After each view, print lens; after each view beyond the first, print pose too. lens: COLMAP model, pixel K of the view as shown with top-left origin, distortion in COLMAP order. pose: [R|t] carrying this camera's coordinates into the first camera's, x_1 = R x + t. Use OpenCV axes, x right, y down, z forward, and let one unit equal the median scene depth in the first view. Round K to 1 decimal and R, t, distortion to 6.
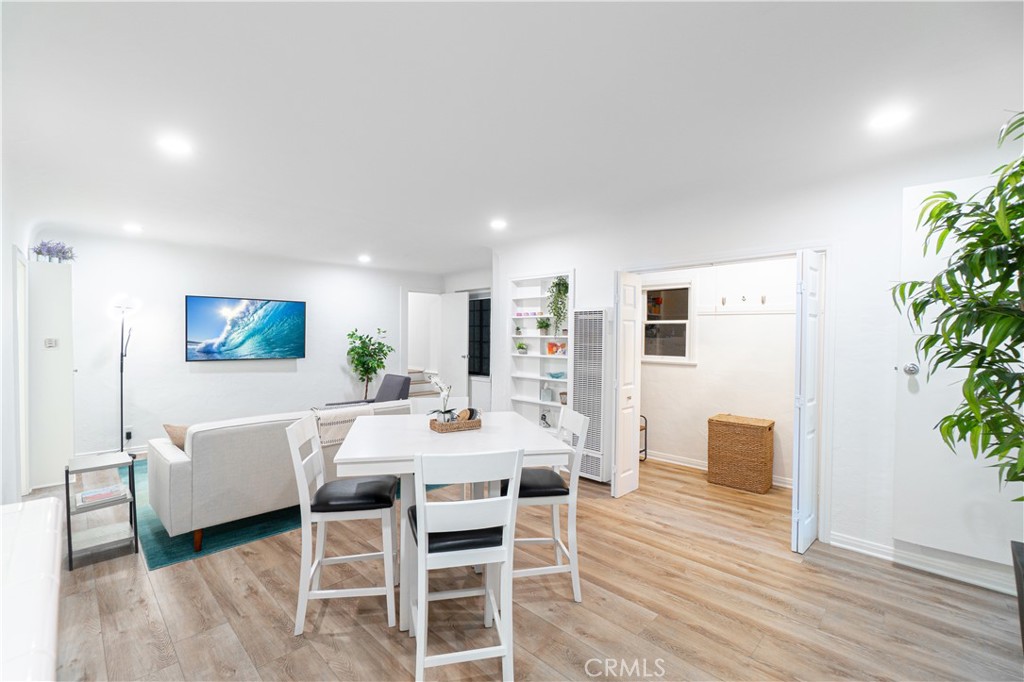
lens RADIAL K [[437.4, 0, 517.4], [0, 437.4, 340.0], [0, 0, 1]] dist [-0.019035, 0.000570]
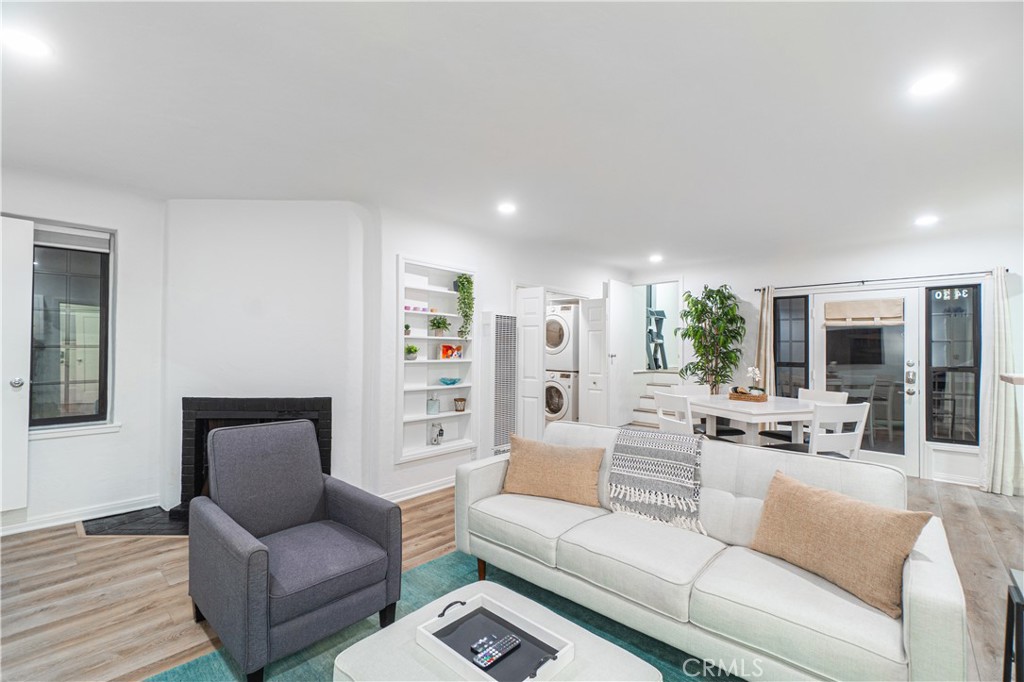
lens RADIAL K [[437.4, 0, 518.9], [0, 437.4, 344.4], [0, 0, 1]] dist [-0.019035, 0.000570]
pose [[-0.031195, 0.005978, 0.999495, -0.725081], [0.005792, 0.999966, -0.005800, 0.009638], [-0.999497, 0.005608, -0.031228, 0.796087]]
